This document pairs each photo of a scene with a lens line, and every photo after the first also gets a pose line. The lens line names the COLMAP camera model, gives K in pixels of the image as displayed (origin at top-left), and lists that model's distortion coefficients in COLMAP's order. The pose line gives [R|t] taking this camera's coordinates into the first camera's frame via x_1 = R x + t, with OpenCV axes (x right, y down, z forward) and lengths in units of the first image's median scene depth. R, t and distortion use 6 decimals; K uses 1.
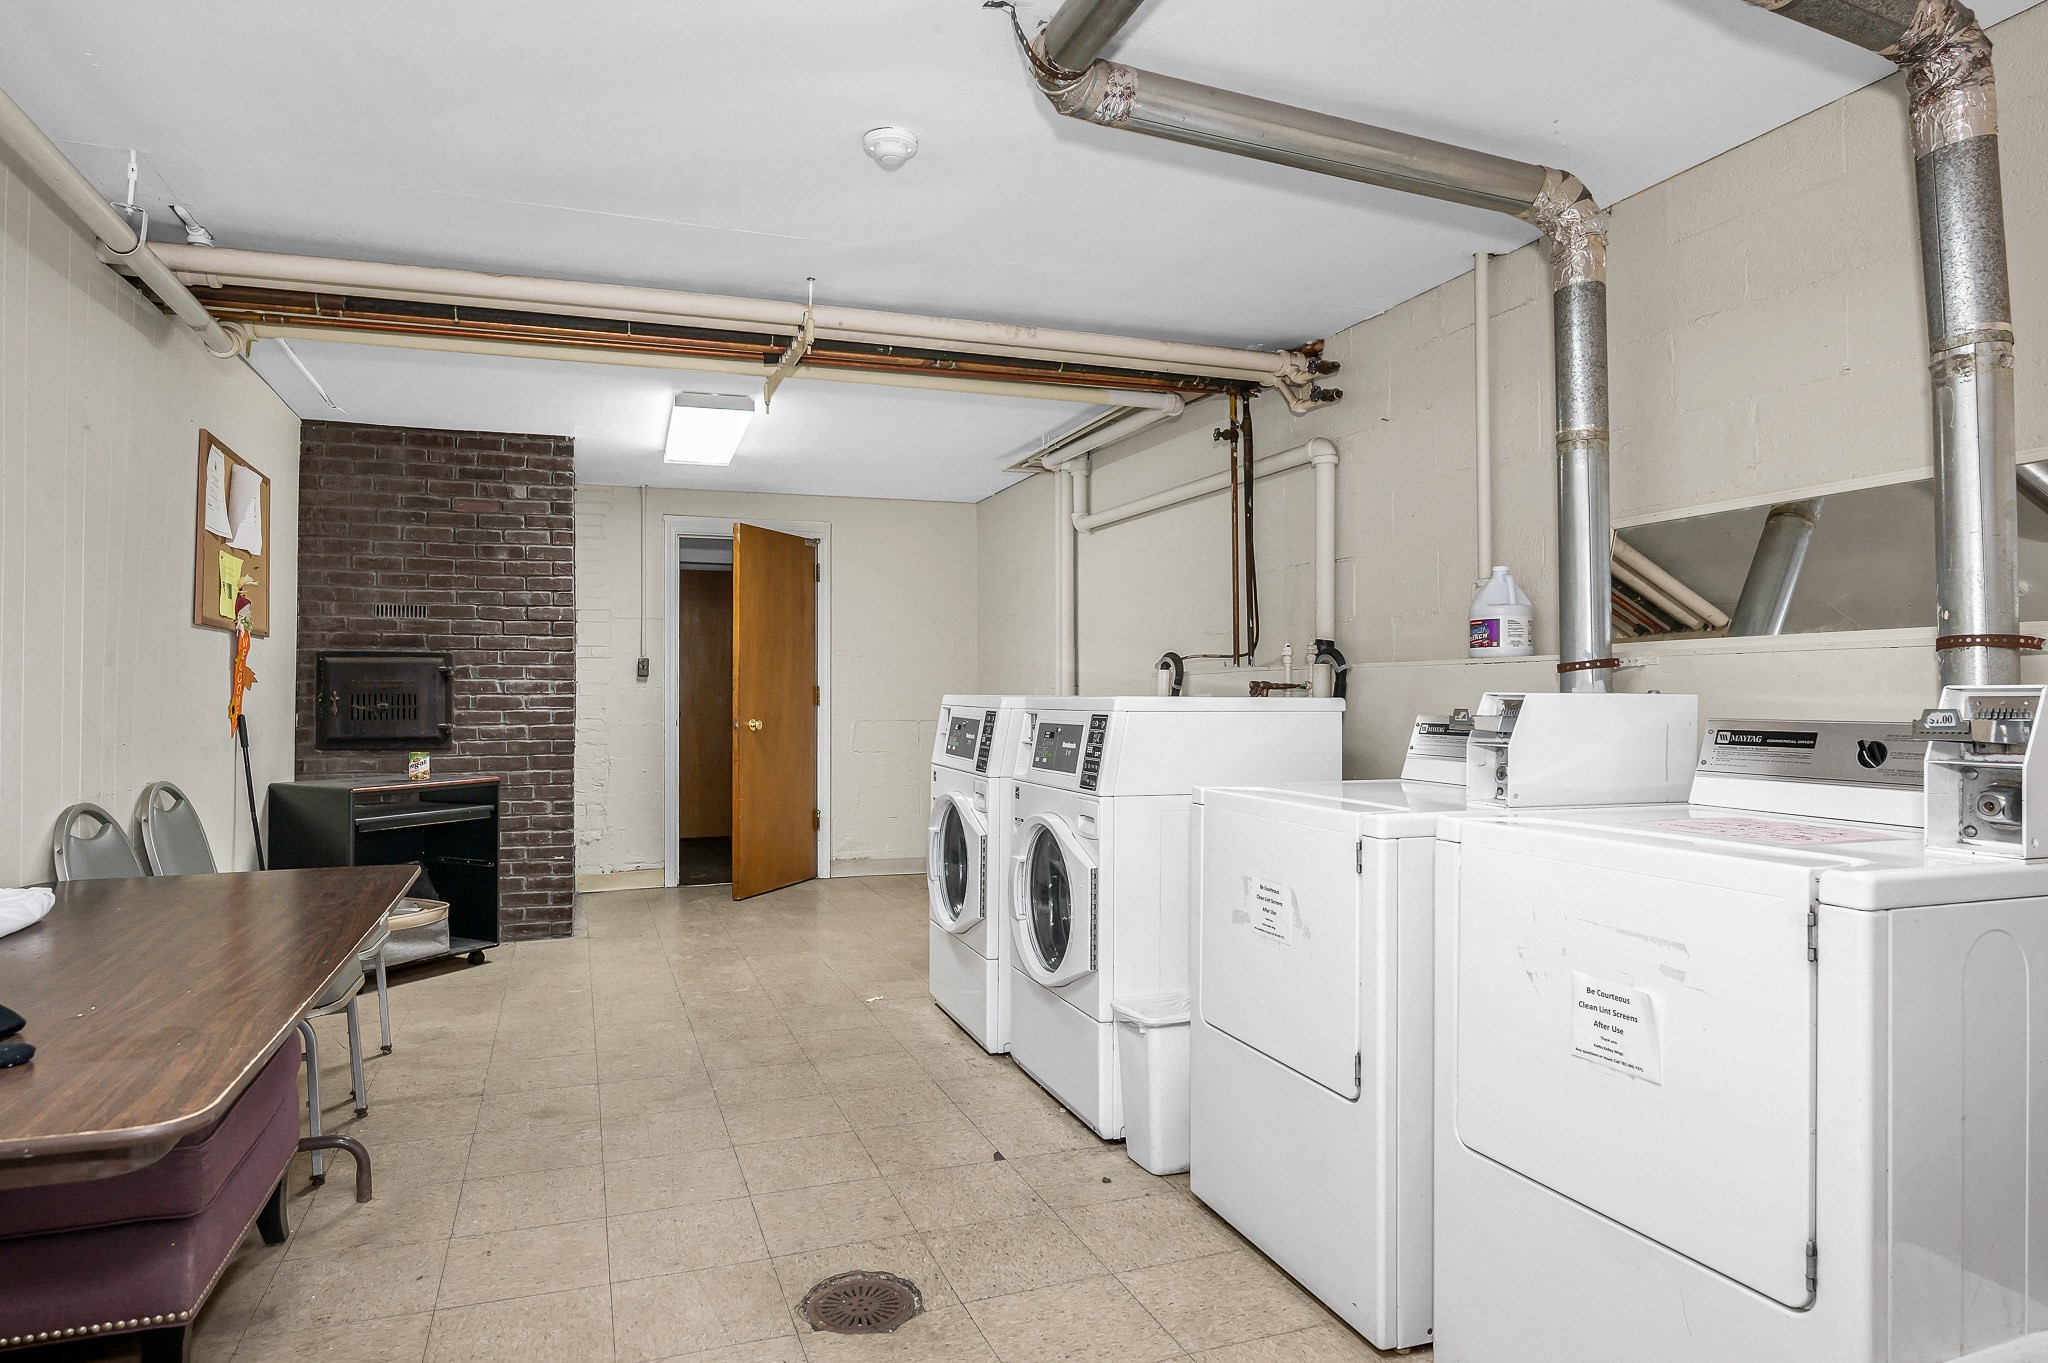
lens RADIAL K [[1106.1, 0, 1024.0], [0, 1106.1, 681.5], [0, 0, 1]] dist [0.000896, 0.000012]
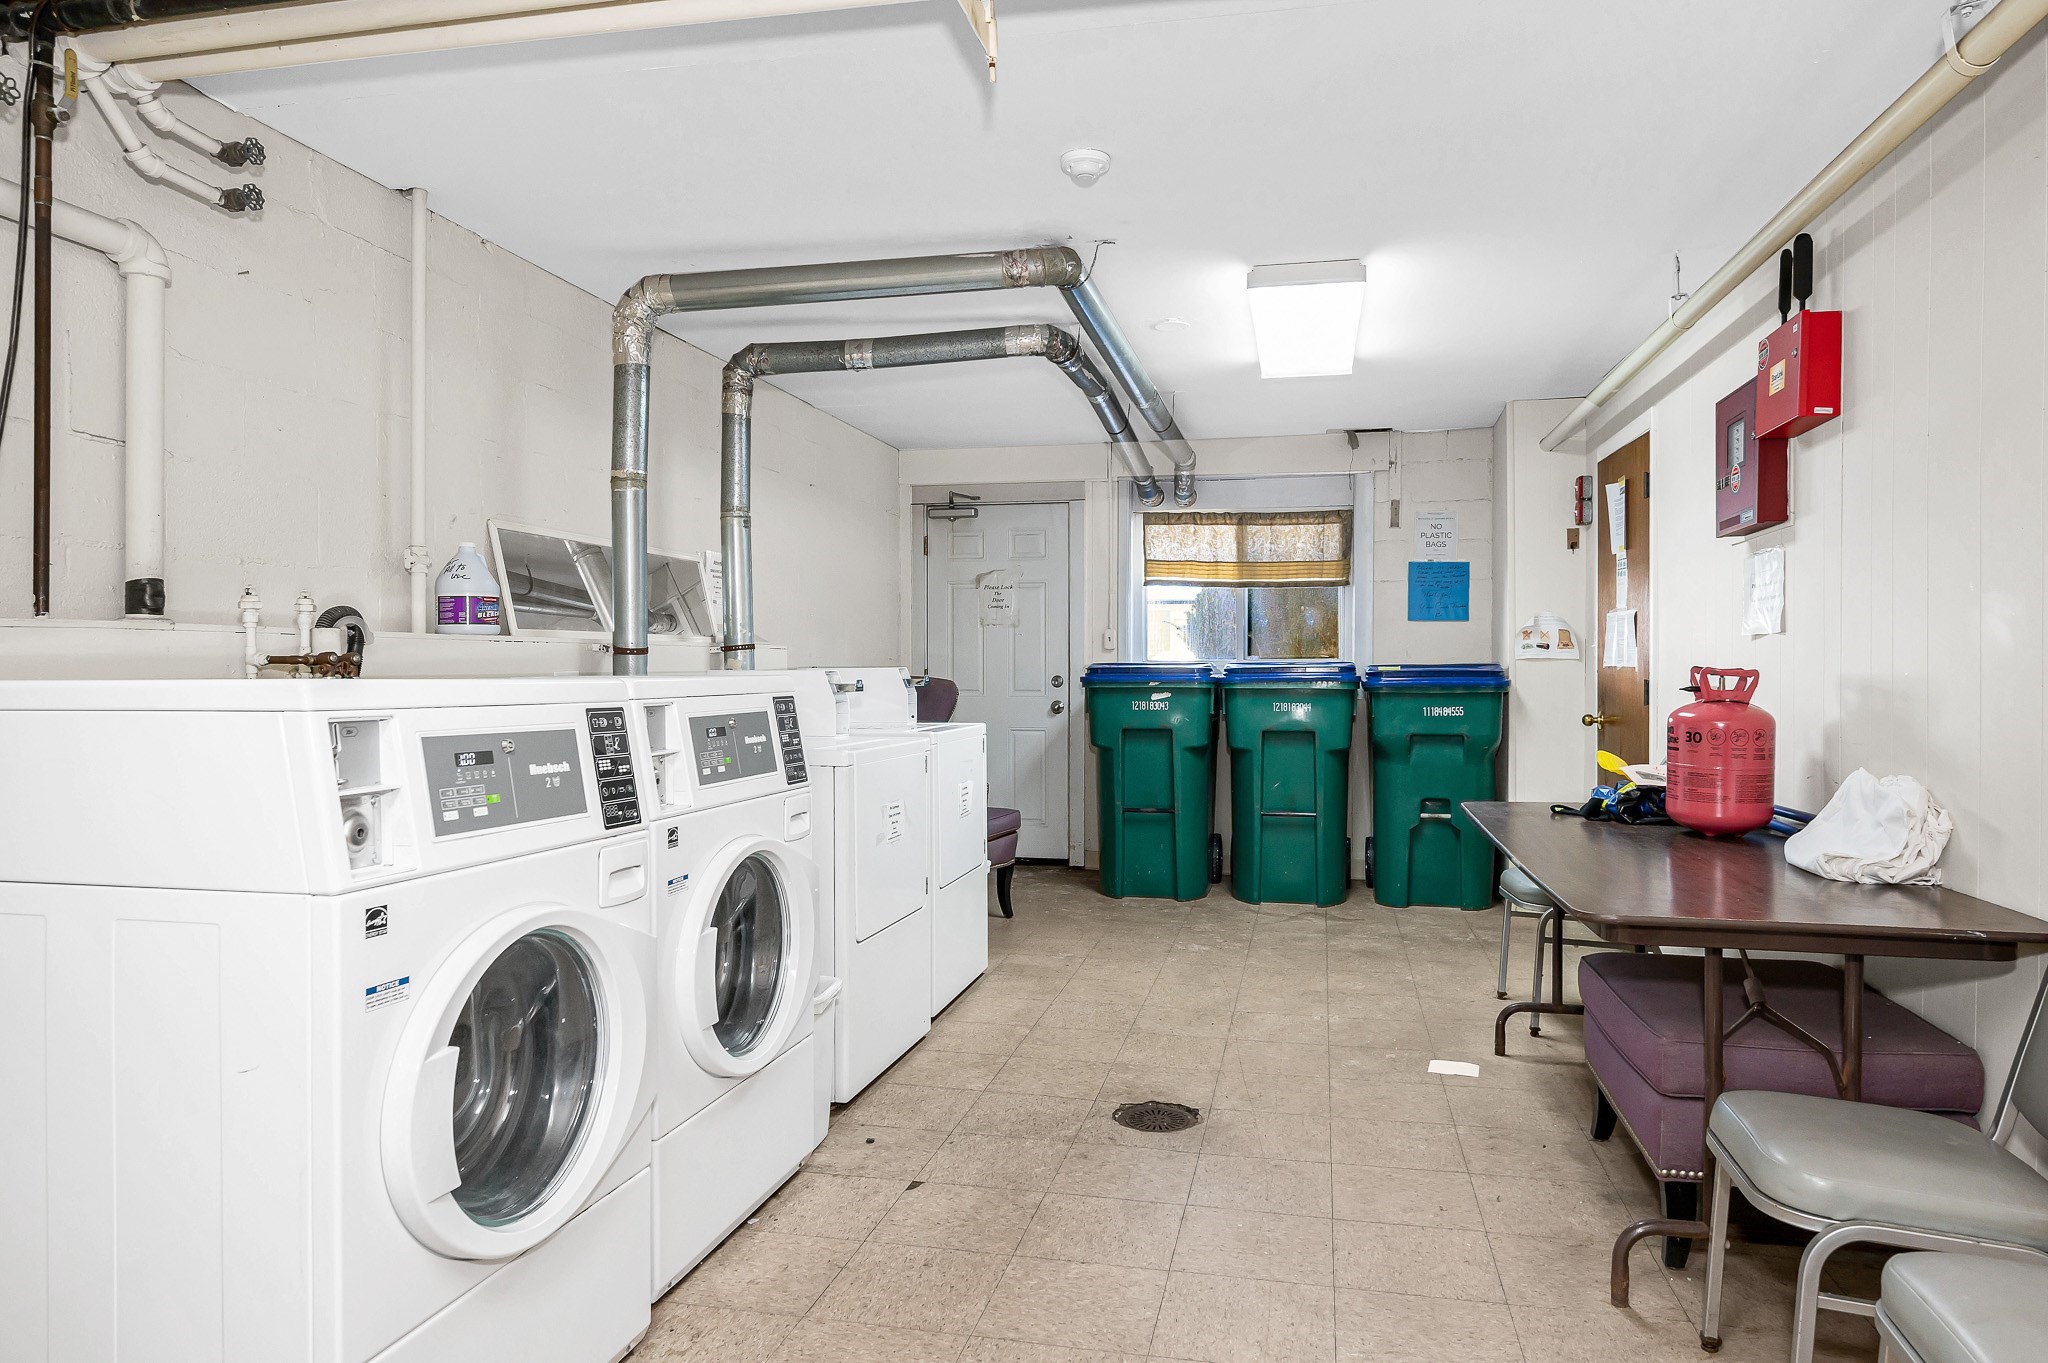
lens RADIAL K [[1291.6, 0, 1024.0], [0, 1291.6, 681.5], [0, 0, 1]] dist [0.000817, -0.000158]
pose [[-0.821000, -0.003441, 0.570918, -0.722157], [-0.005975, 0.999979, -0.002565, 0.021529], [-0.570897, -0.005517, -0.821003, 1.883119]]
